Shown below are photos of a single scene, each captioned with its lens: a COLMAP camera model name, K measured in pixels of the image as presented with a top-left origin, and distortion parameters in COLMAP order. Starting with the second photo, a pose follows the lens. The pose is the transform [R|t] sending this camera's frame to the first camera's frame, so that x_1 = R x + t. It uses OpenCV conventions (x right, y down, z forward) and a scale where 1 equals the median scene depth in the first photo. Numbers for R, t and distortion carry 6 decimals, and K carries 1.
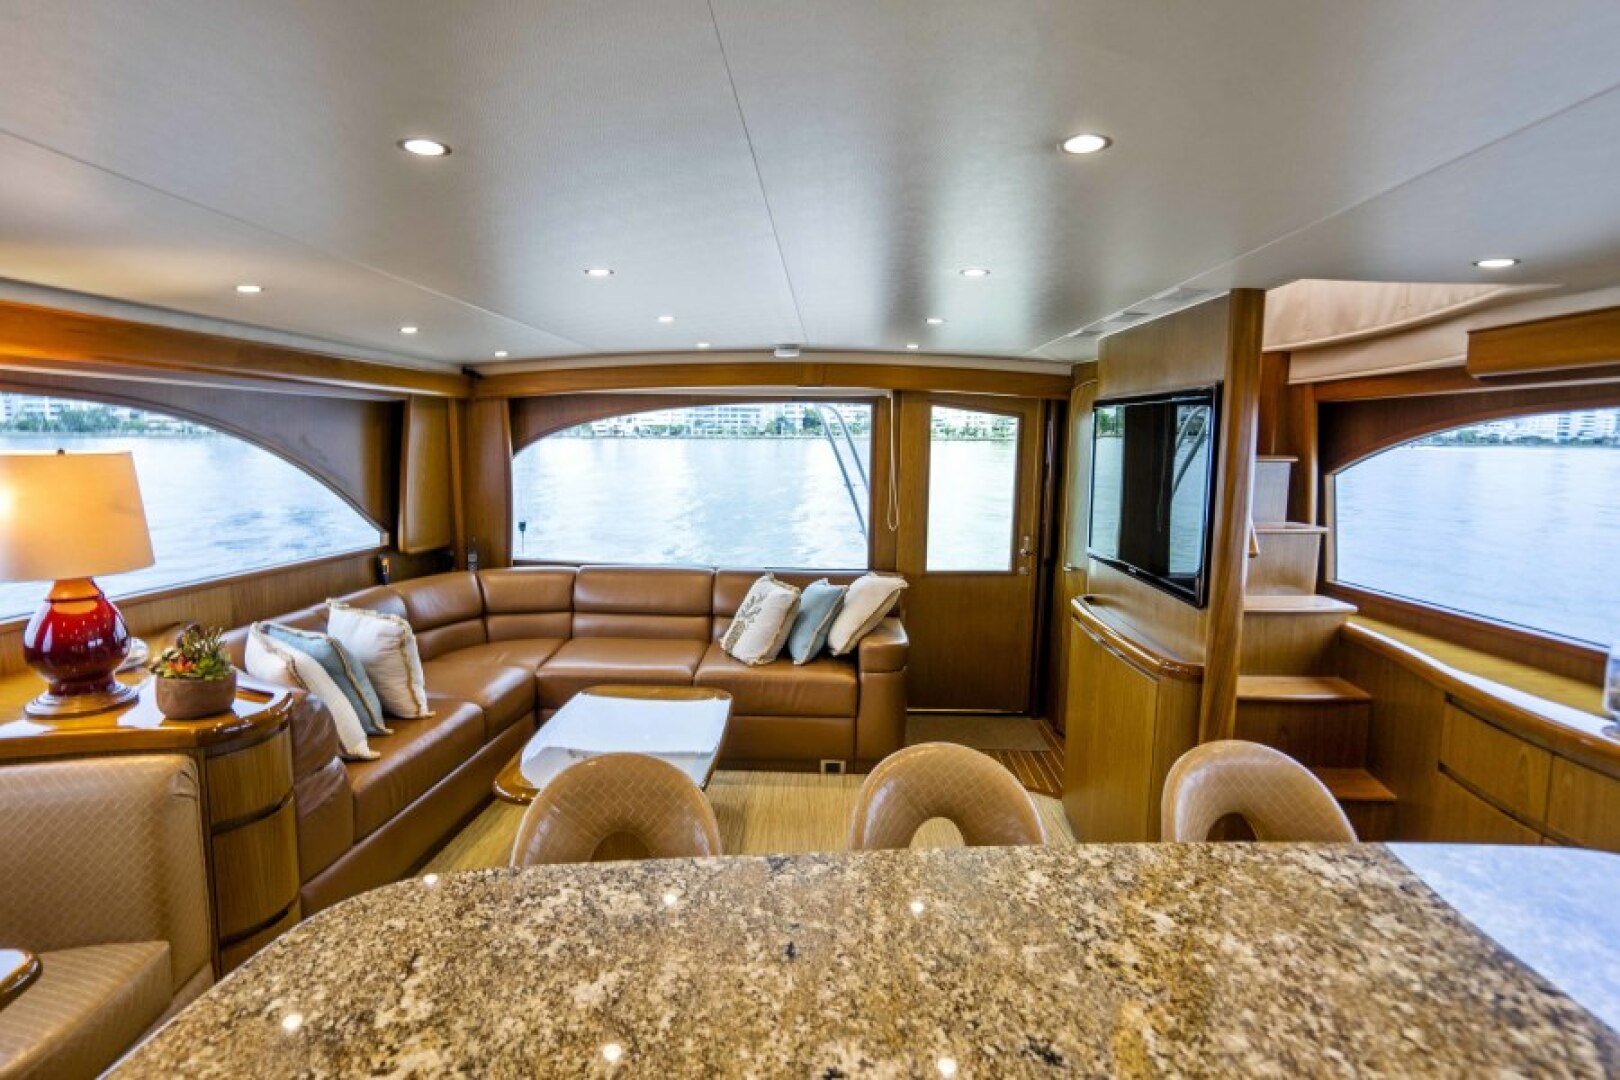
lens RADIAL K [[810.6, 0, 811.0], [0, 810.6, 537.7], [0, 0, 1]] dist [-0.035512, 0.014502]
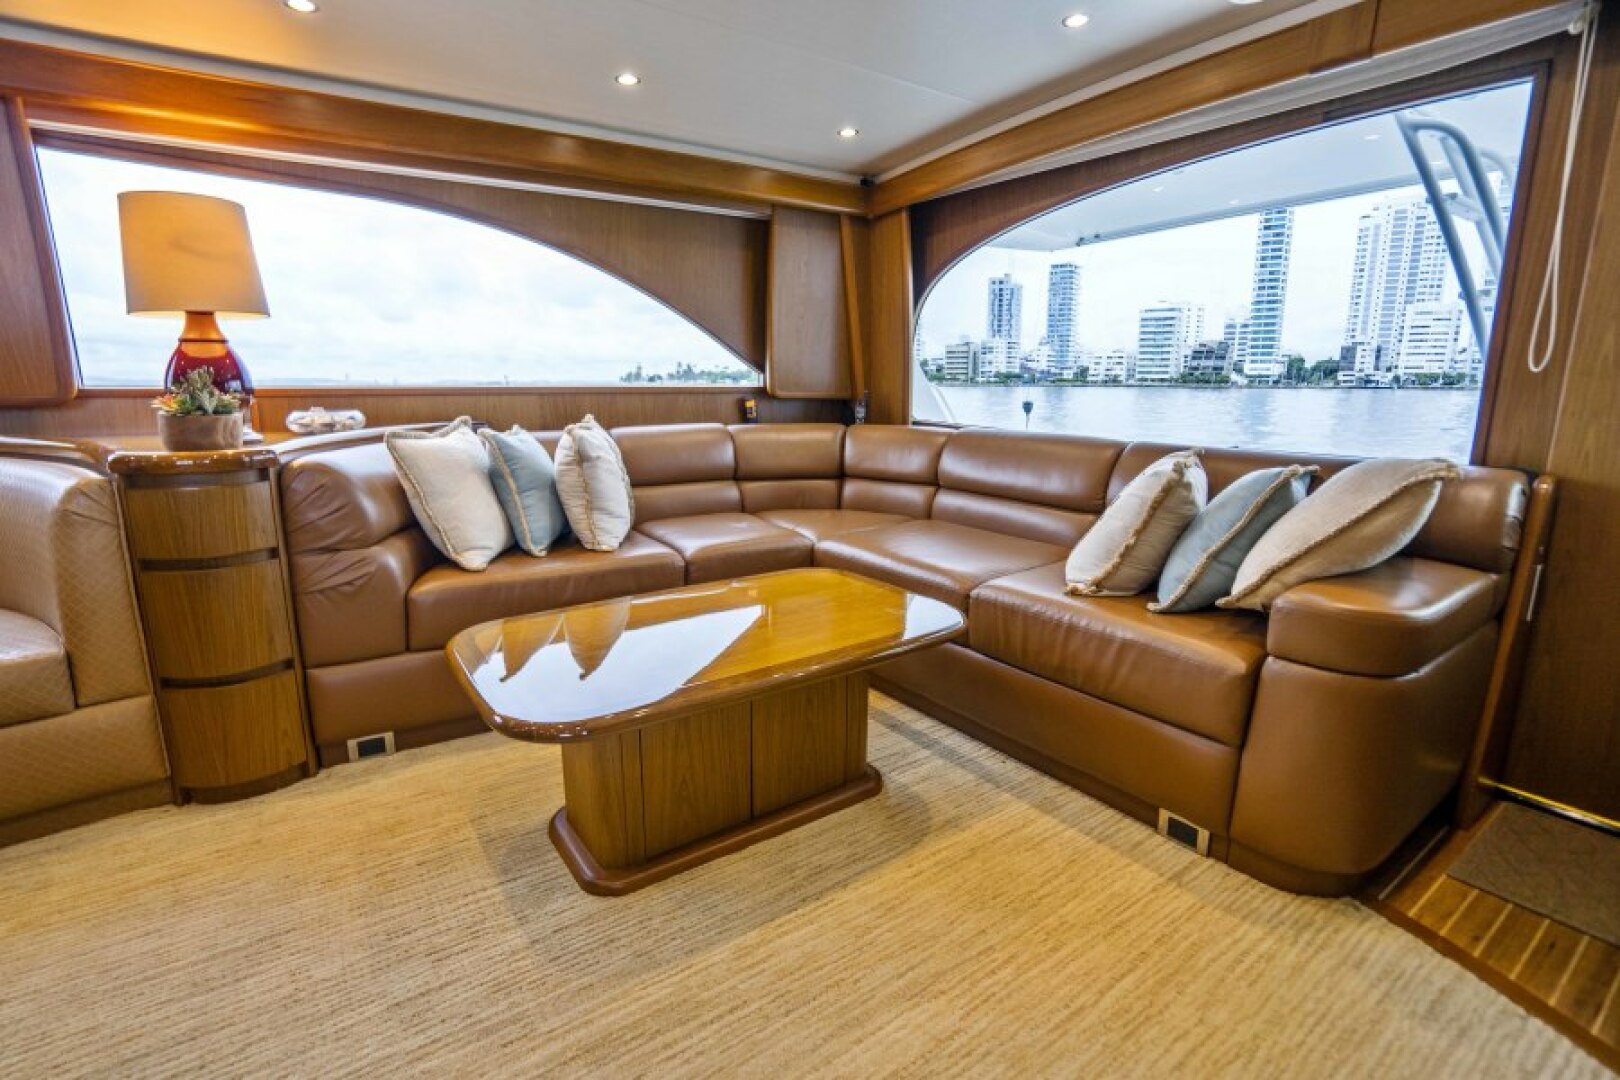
lens RADIAL K [[754.5, 0, 803.0], [0, 754.5, 539.7], [0, 0, 1]] dist [-0.037865, 0.008432]
pose [[0.630722, 0.158834, -0.759580, 0.190142], [-0.102368, 0.987305, 0.121451, 0.077331], [0.769227, 0.001155, 0.638974, 0.521588]]
